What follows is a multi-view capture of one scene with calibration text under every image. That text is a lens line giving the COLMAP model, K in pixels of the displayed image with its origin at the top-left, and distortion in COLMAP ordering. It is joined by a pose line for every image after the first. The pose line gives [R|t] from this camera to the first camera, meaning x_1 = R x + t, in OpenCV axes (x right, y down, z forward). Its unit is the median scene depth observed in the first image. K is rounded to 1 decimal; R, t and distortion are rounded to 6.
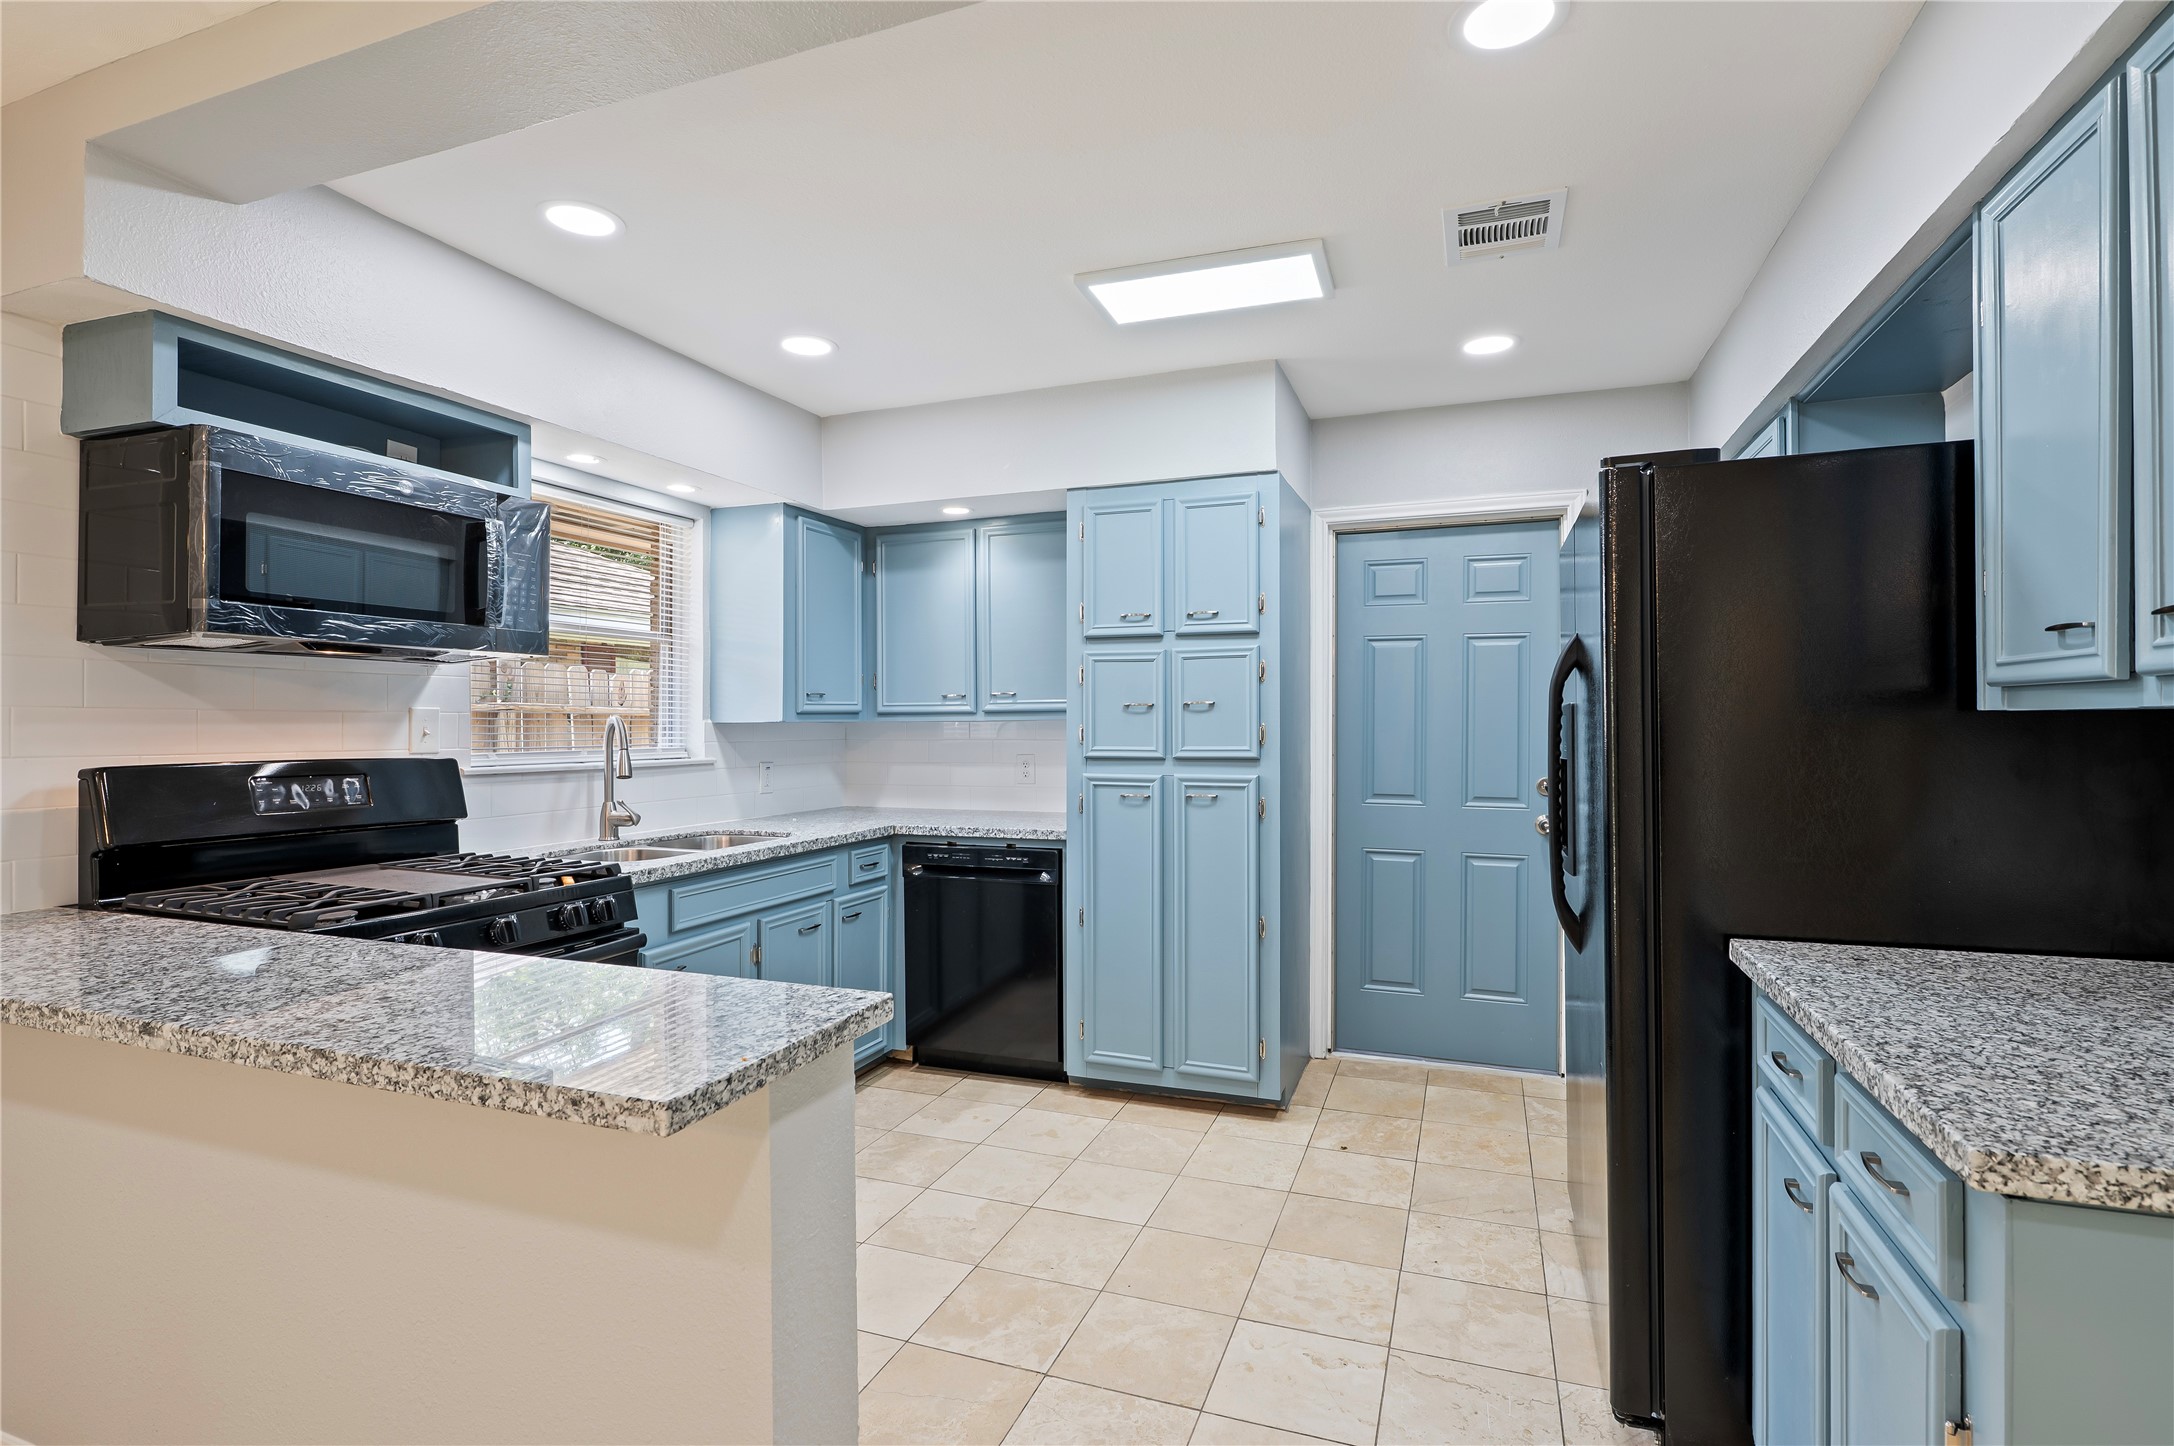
lens RADIAL K [[1003.4, 0, 1072.2], [0, 1003.4, 726.6], [0, 0, 1]] dist [-0.003498, -0.001987]
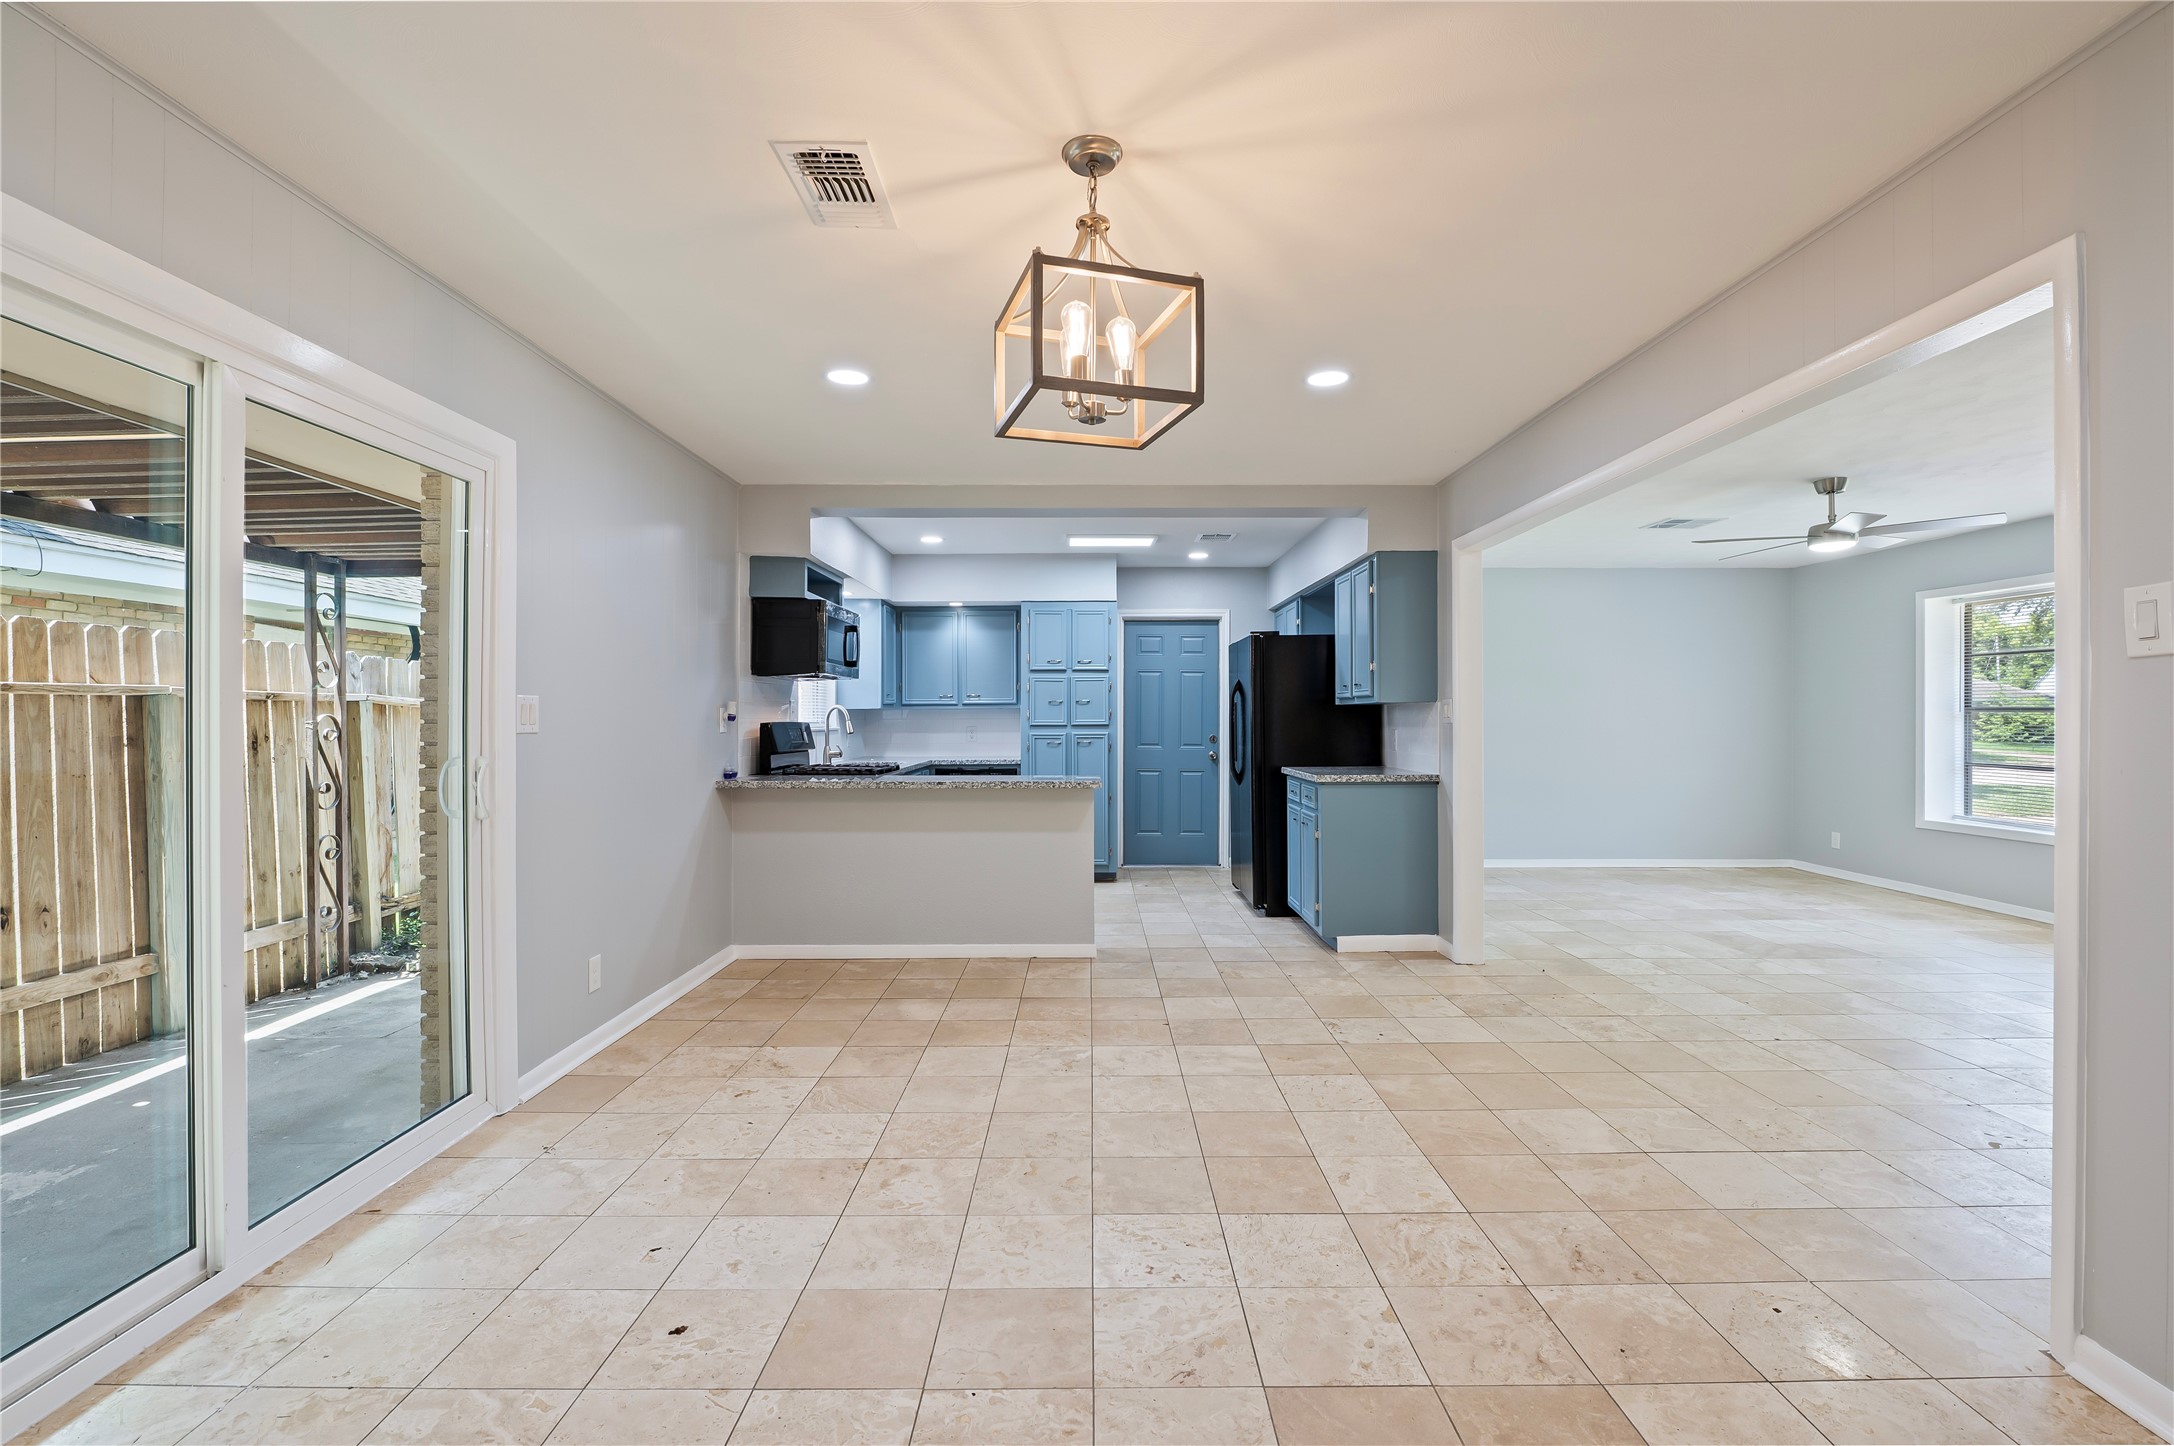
lens RADIAL K [[1003.4, 0, 1089.7], [0, 1003.4, 721.6], [0, 0, 1]] dist [-0.003498, -0.001987]
pose [[0.927850, 0.000041, 0.372954, -0.713944], [0.000272, 1.000000, -0.000787, 0.025486], [-0.372954, 0.000832, 0.927850, -1.124034]]
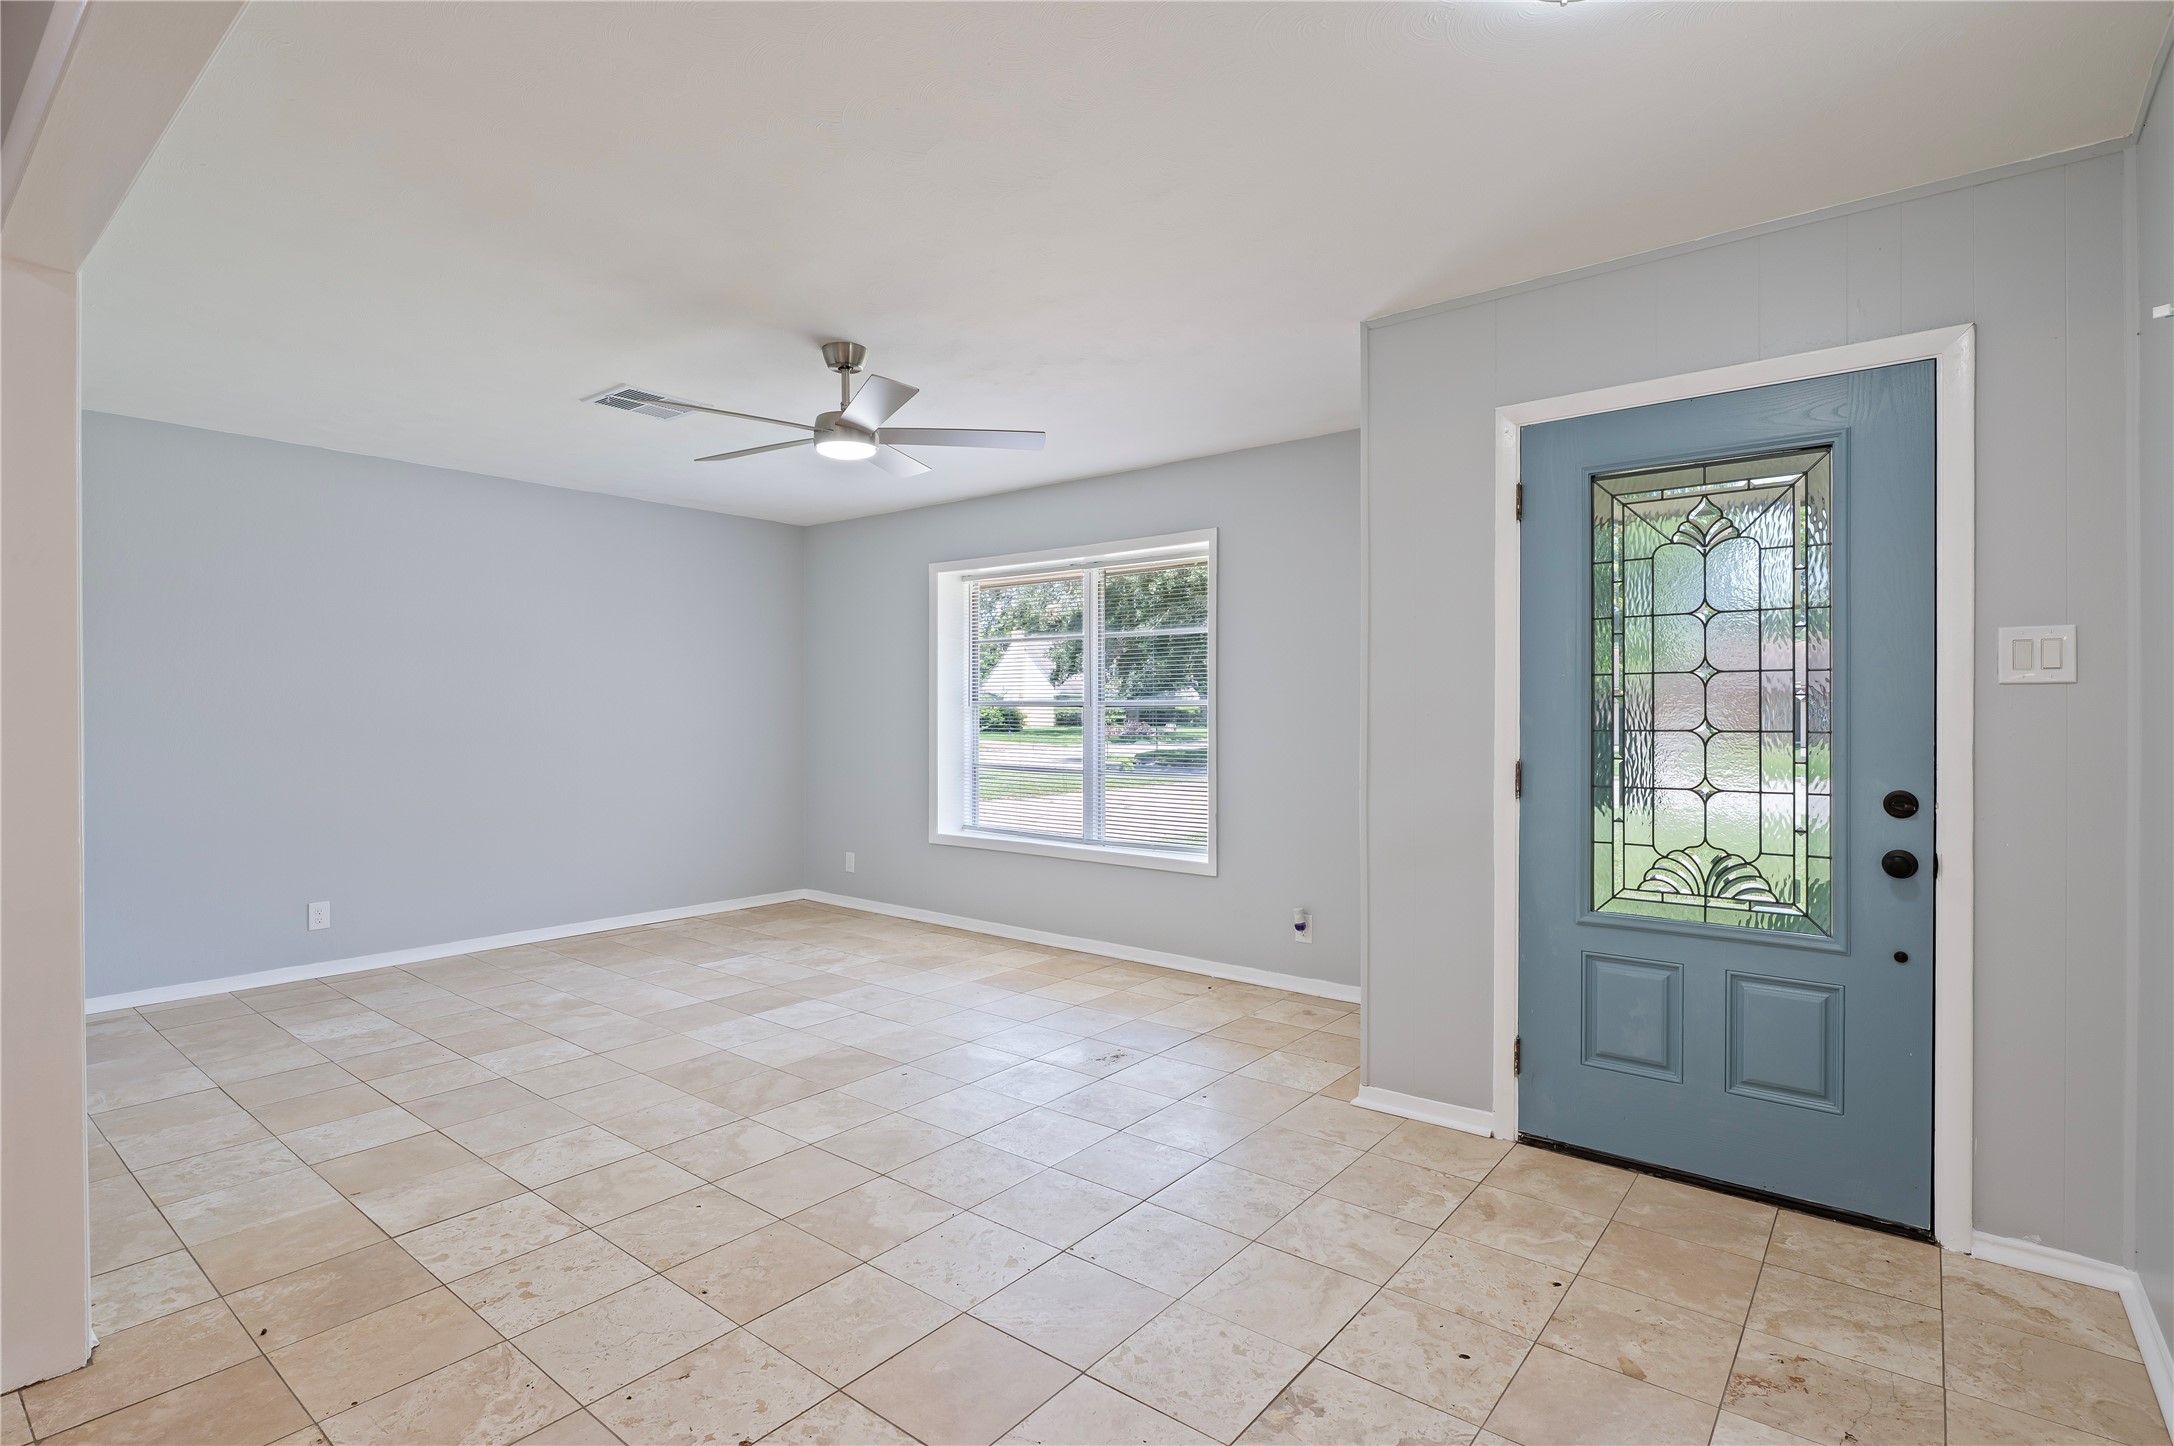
lens RADIAL K [[1057.1, 0, 1127.5], [0, 1057.1, 707.3], [0, 0, 1]] dist [-0.013430, -0.000242]
pose [[0.286240, 0.005082, 0.958144, 0.033342], [0.003449, 0.999974, -0.006334, 0.018903], [-0.958152, 0.005117, 0.286215, -0.666555]]
